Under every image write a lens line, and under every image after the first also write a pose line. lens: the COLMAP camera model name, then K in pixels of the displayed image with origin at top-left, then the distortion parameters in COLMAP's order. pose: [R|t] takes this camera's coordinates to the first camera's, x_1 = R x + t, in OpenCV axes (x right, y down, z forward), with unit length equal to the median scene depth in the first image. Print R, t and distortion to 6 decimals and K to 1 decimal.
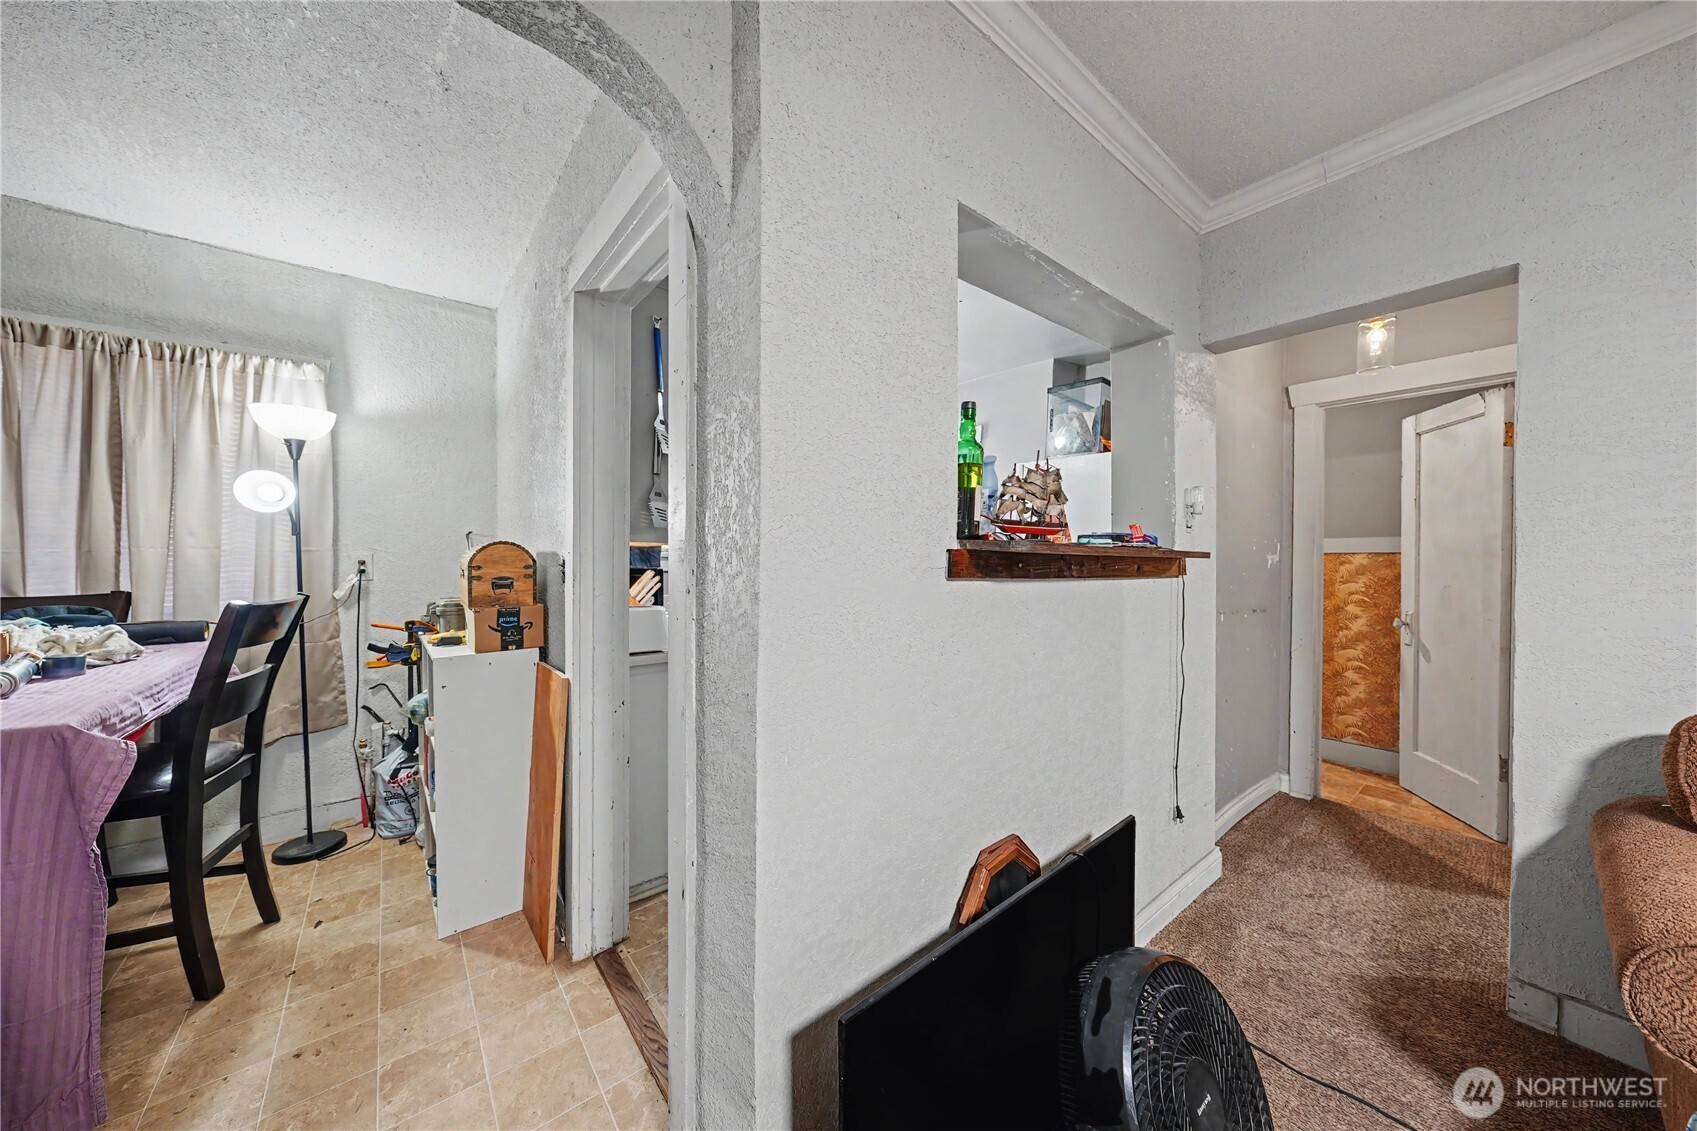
lens RADIAL K [[571.5, 0, 850.3], [0, 571.5, 561.3], [0, 0, 1]] dist [-0.003843, 0.000823]
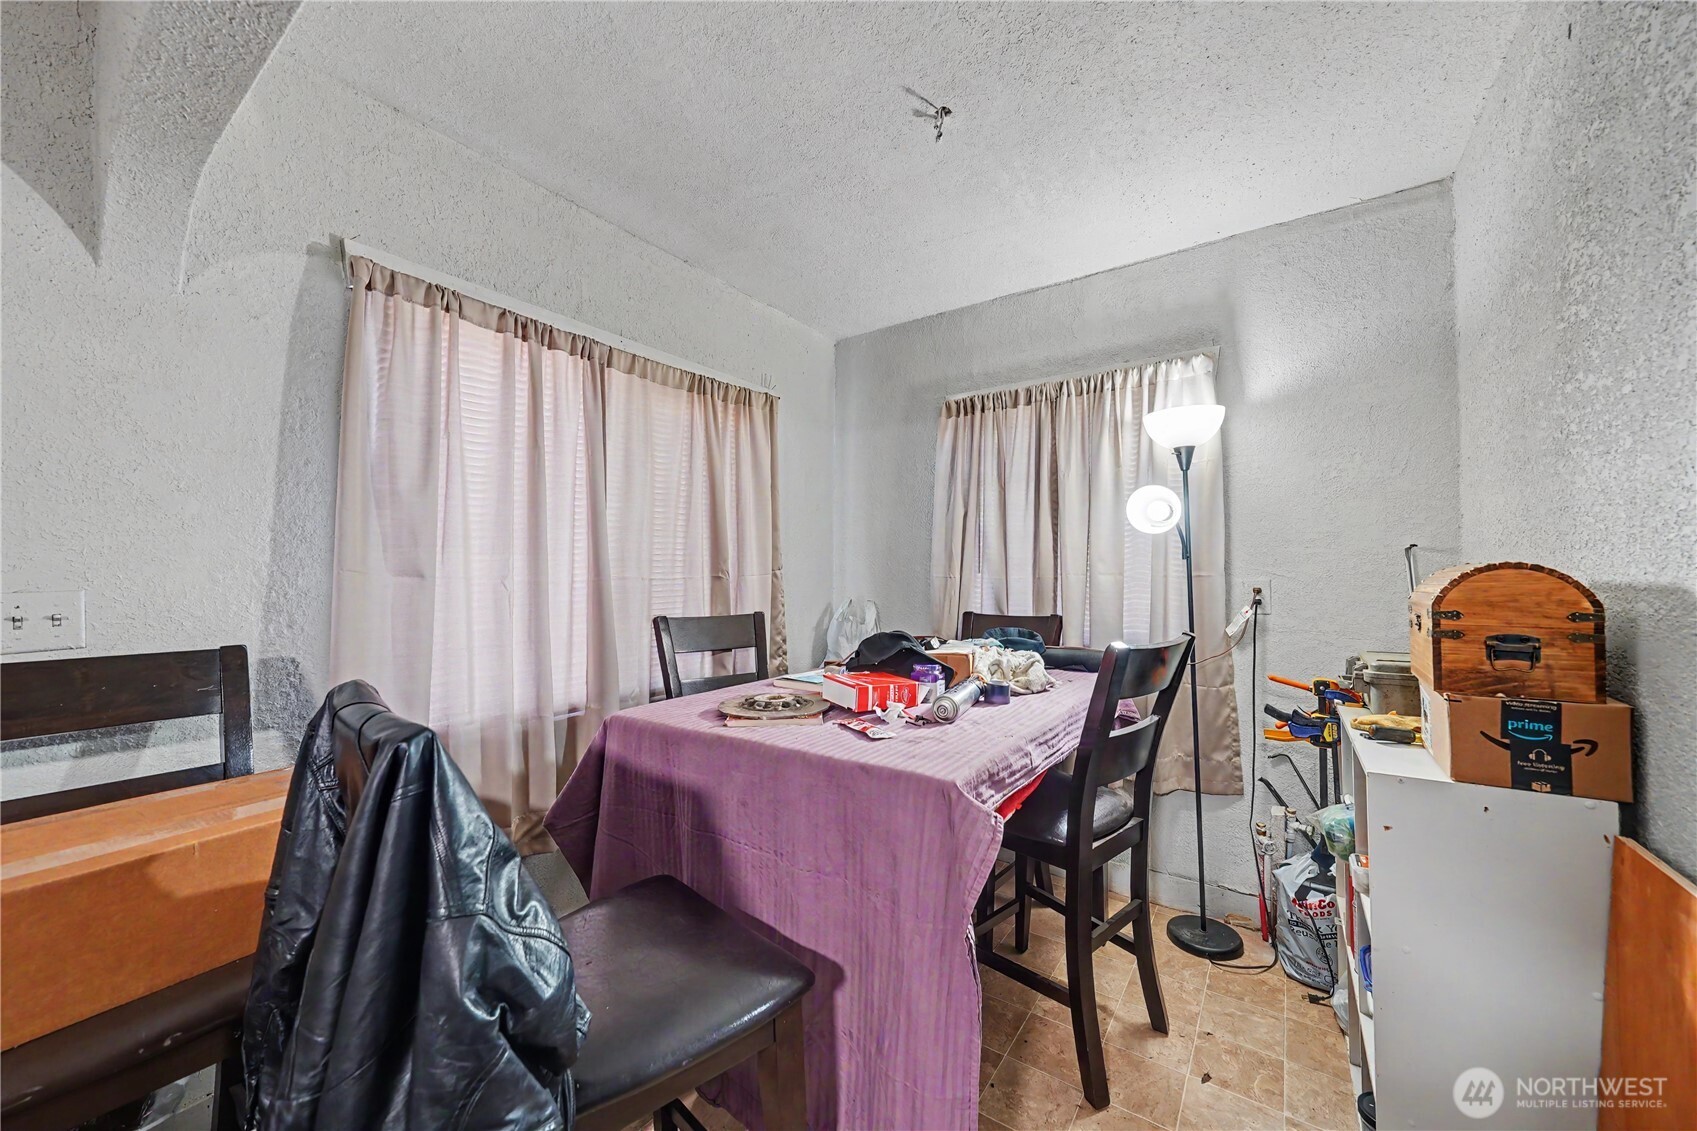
lens RADIAL K [[630.5, 0, 845.6], [0, 630.5, 558.4], [0, 0, 1]] dist [-0.004915, 0.000248]
pose [[0.272993, -0.024334, -0.961708, -0.234490], [-0.006379, 0.999612, -0.027104, -0.019943], [0.961995, 0.013534, 0.272732, 0.286833]]
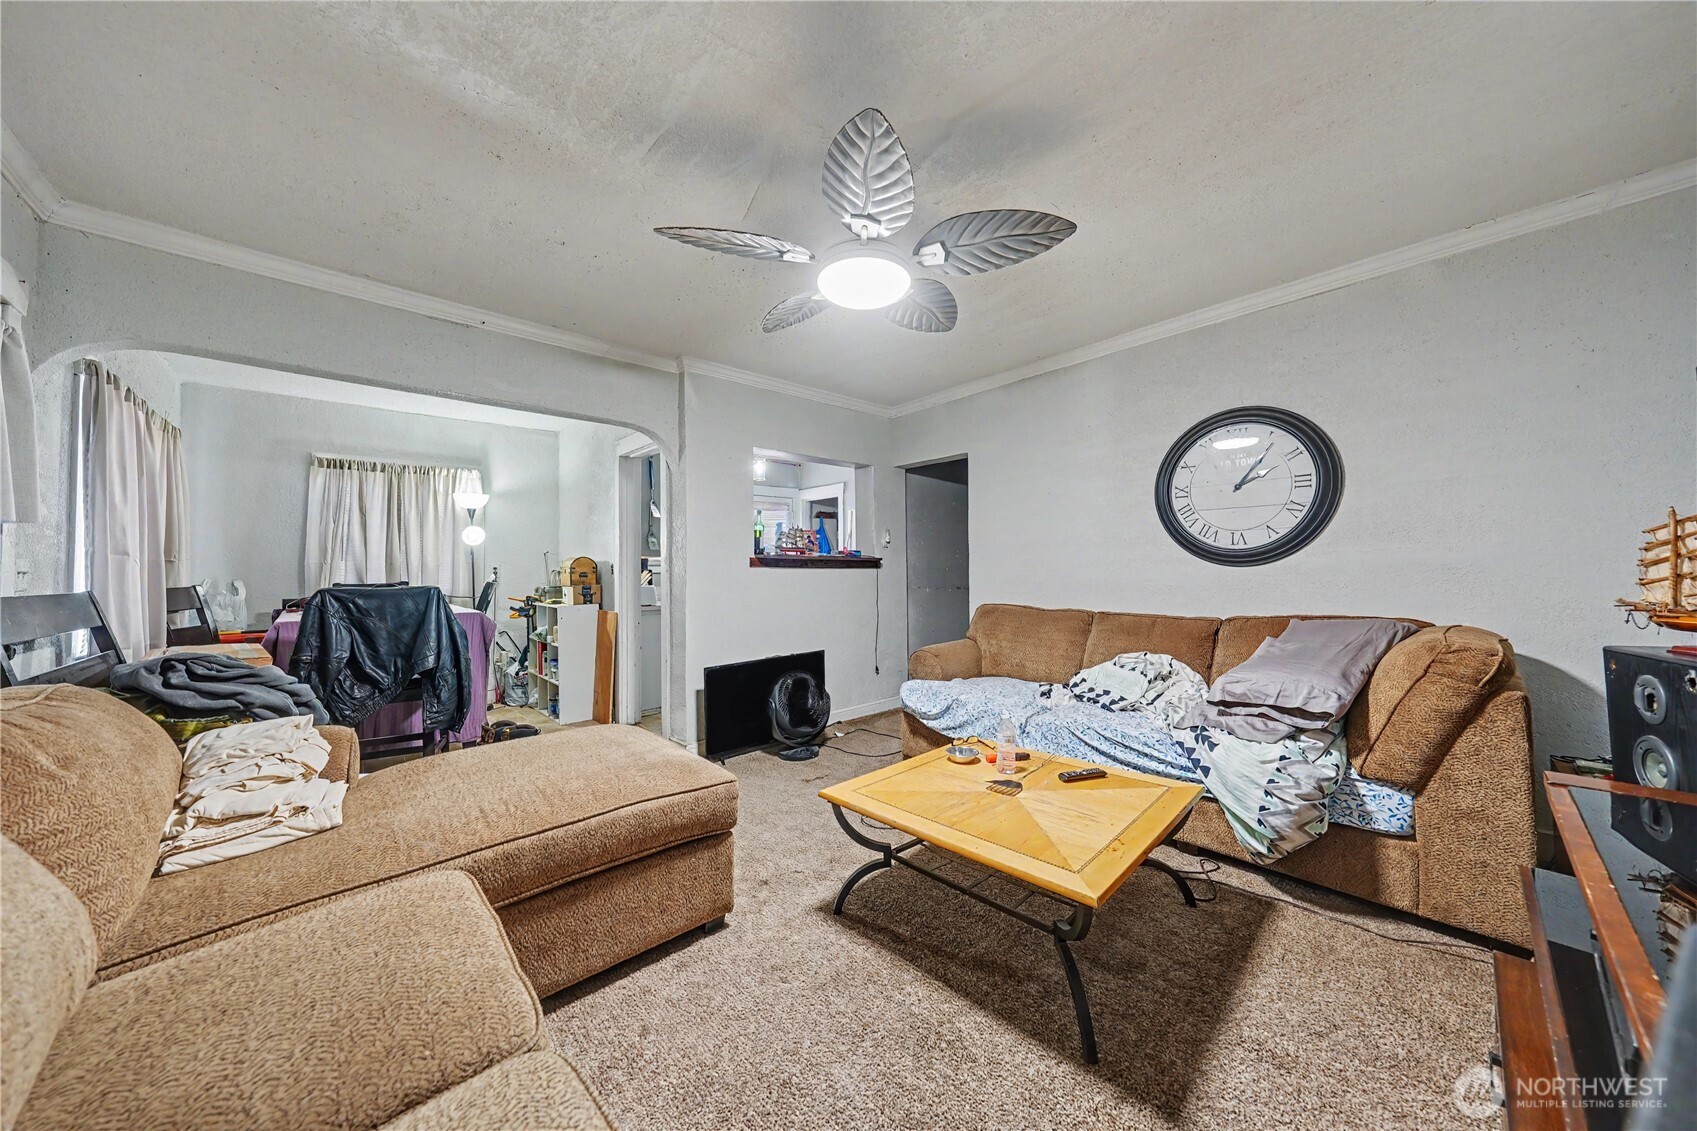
lens RADIAL K [[571.5, 0, 840.3], [0, 571.5, 558.7], [0, 0, 1]] dist [-0.003843, 0.000823]
pose [[0.999435, -0.011606, 0.031544, 0.331428], [0.012389, 0.999617, -0.024760, 0.040583], [-0.031245, 0.025137, 0.999196, -1.259663]]
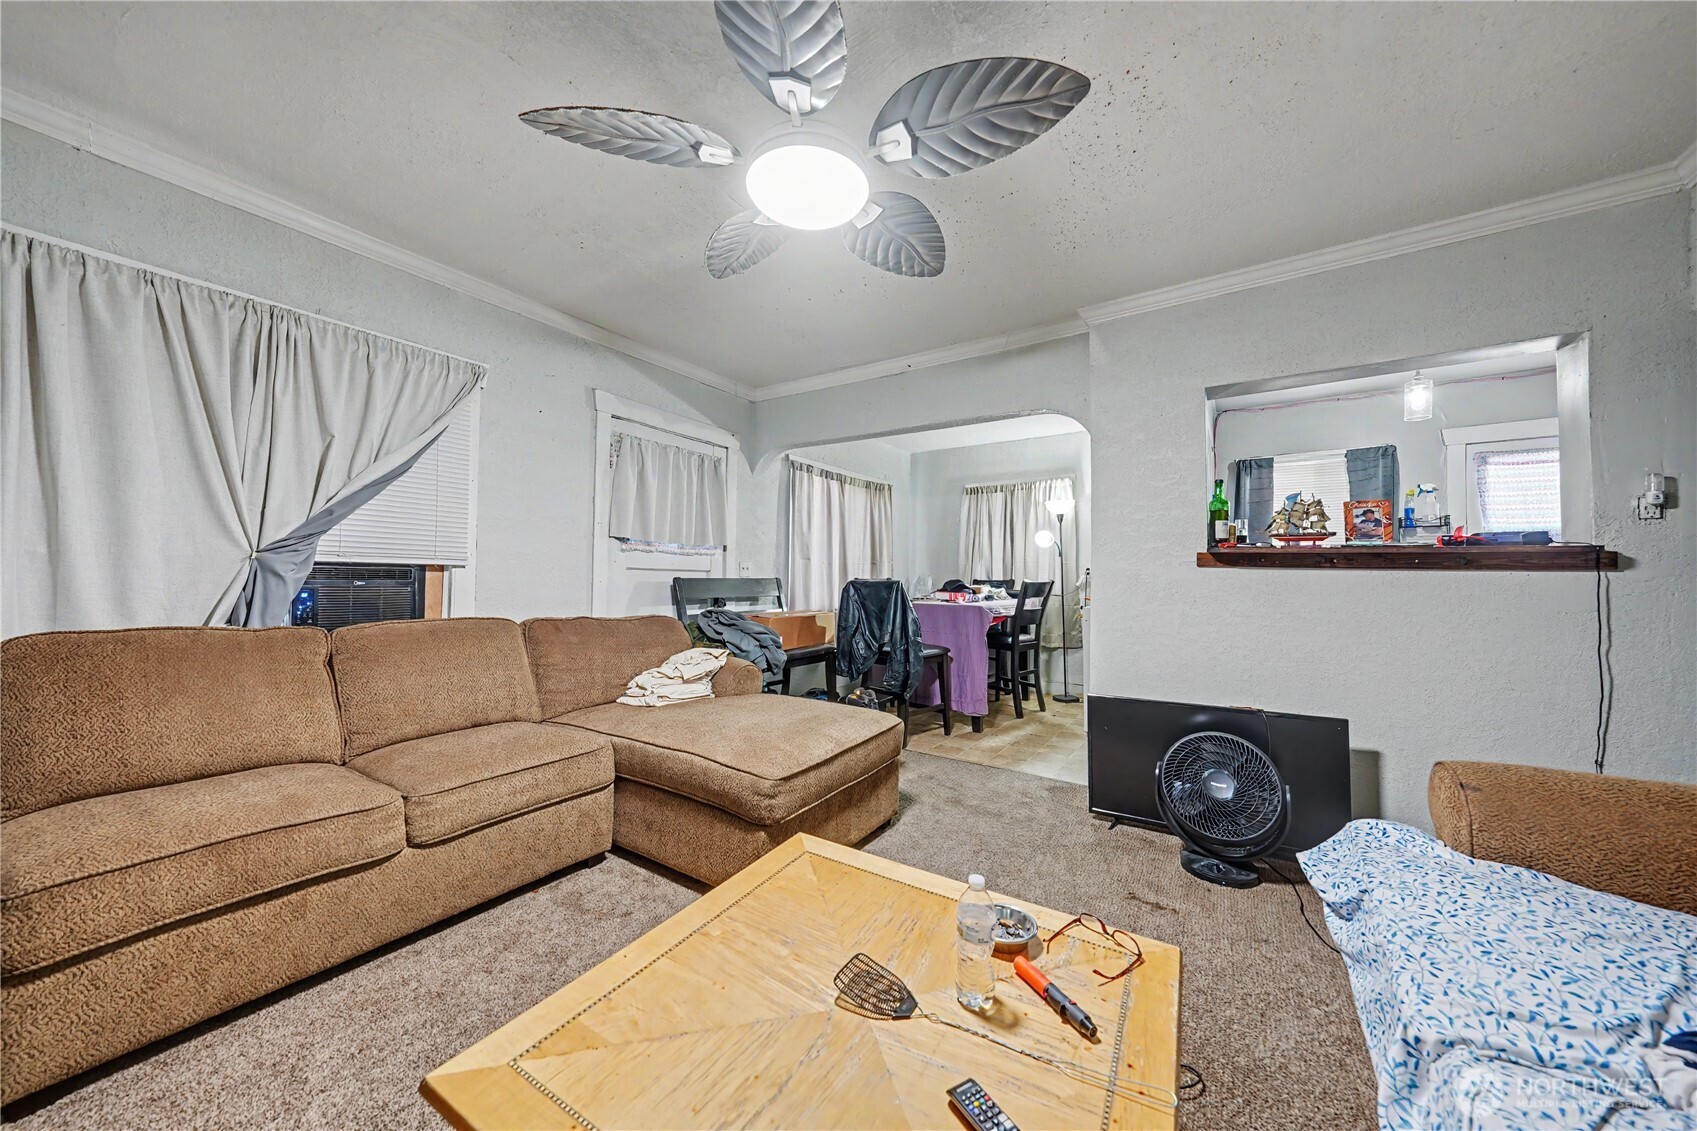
lens RADIAL K [[571.5, 0, 851.9], [0, 571.5, 559.0], [0, 0, 1]] dist [-0.003843, 0.000823]
pose [[0.294327, -0.025806, -0.955356, 1.071213], [-0.011717, 0.999463, -0.030607, 0.048322], [0.955633, 0.020202, 0.293867, -0.512187]]
